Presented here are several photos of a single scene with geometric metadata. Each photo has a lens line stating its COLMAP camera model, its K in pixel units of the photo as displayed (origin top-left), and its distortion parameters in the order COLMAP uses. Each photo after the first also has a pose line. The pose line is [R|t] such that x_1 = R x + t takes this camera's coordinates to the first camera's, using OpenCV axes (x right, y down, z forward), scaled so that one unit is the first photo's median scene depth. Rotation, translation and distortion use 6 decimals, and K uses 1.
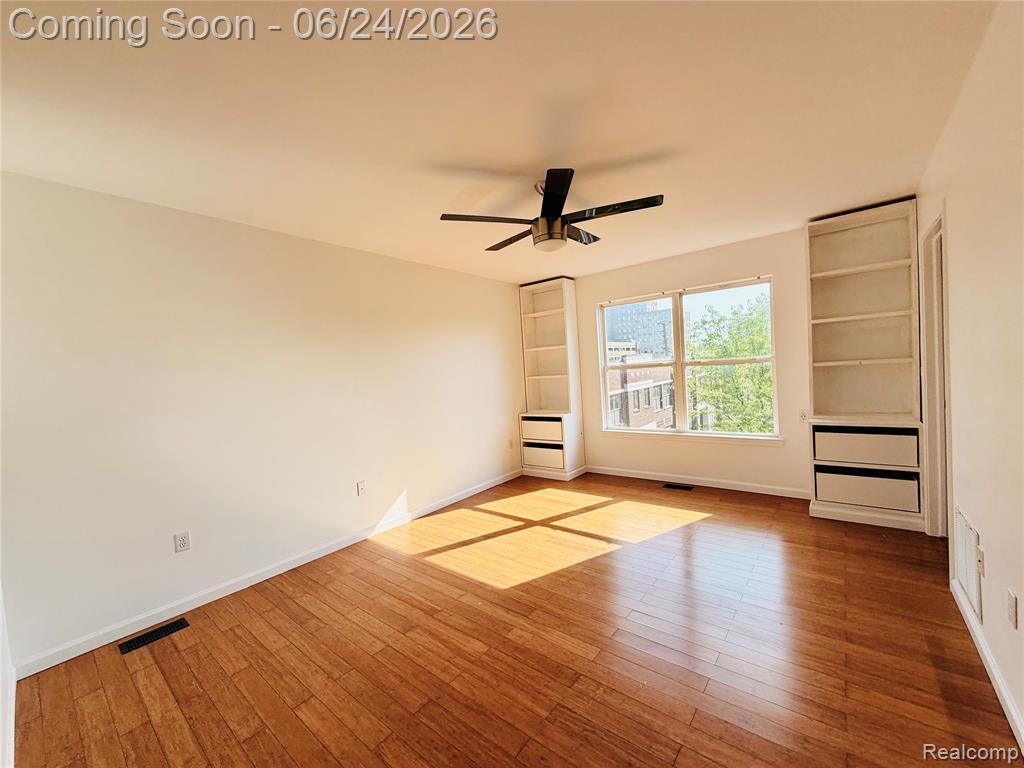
lens RADIAL K [[406.7, 0, 512.0], [0, 406.7, 384.0], [0, 0, 1]] dist [-0.000332, -0.000043]
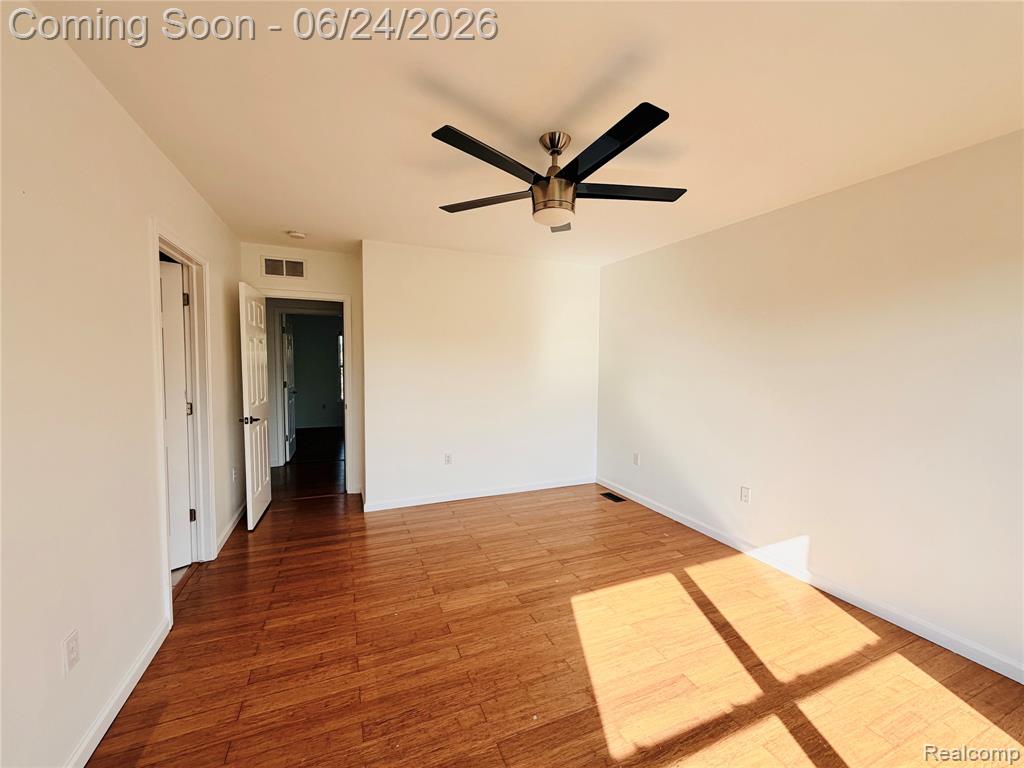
lens RADIAL K [[406.7, 0, 512.0], [0, 406.7, 384.0], [0, 0, 1]] dist [-0.000332, -0.000043]
pose [[-0.471770, 0.106206, -0.875302, 0.780511], [-0.012774, 0.991792, 0.127225, -0.110797], [0.881629, 0.071202, -0.466541, 1.211110]]
